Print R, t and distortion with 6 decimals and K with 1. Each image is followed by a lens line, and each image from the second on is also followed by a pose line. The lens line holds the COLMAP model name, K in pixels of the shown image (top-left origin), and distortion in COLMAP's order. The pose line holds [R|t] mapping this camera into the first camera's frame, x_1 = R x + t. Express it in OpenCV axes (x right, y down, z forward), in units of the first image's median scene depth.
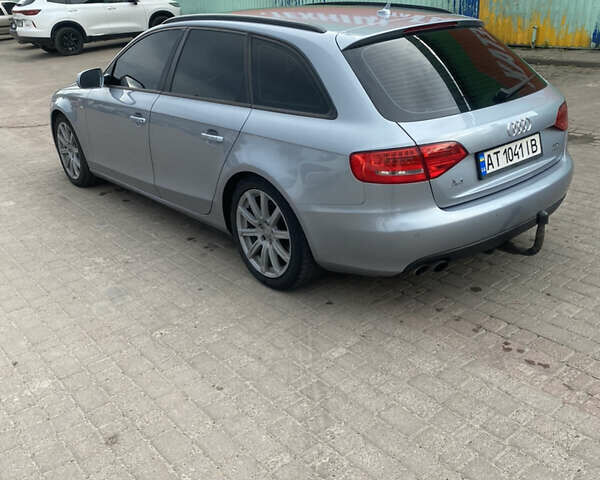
lens RADIAL K [[593.4, 0, 300.0], [0, 593.4, 240.0], [0, 0, 1]] dist [0.127080, -0.318158]
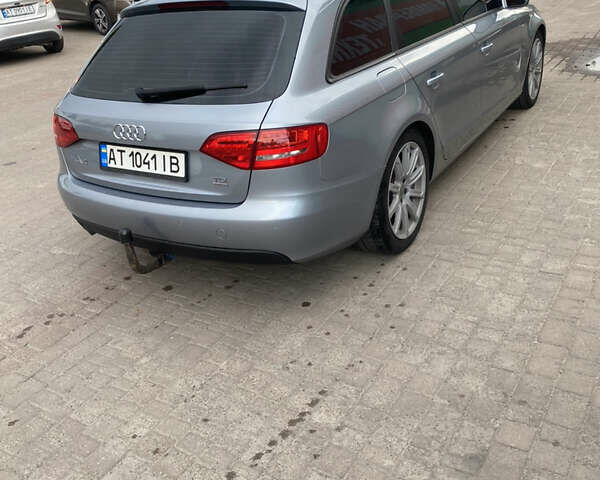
lens RADIAL K [[593.4, 0, 300.0], [0, 593.4, 240.0], [0, 0, 1]] dist [0.127080, -0.318158]
pose [[0.339144, 0.445205, -0.828718, 1.280714], [-0.296669, 0.886591, 0.354887, -0.443957], [0.892731, 0.125497, 0.432760, 0.866345]]
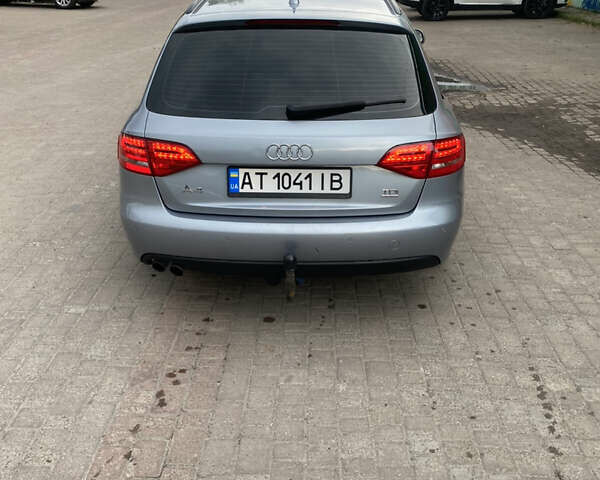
lens RADIAL K [[593.4, 0, 300.0], [0, 593.4, 240.0], [0, 0, 1]] dist [0.127080, -0.318158]
pose [[0.760952, 0.325840, -0.561053, 0.900024], [-0.299306, 0.943528, 0.142021, -0.195989], [0.575646, 0.059855, 0.815506, 0.328111]]
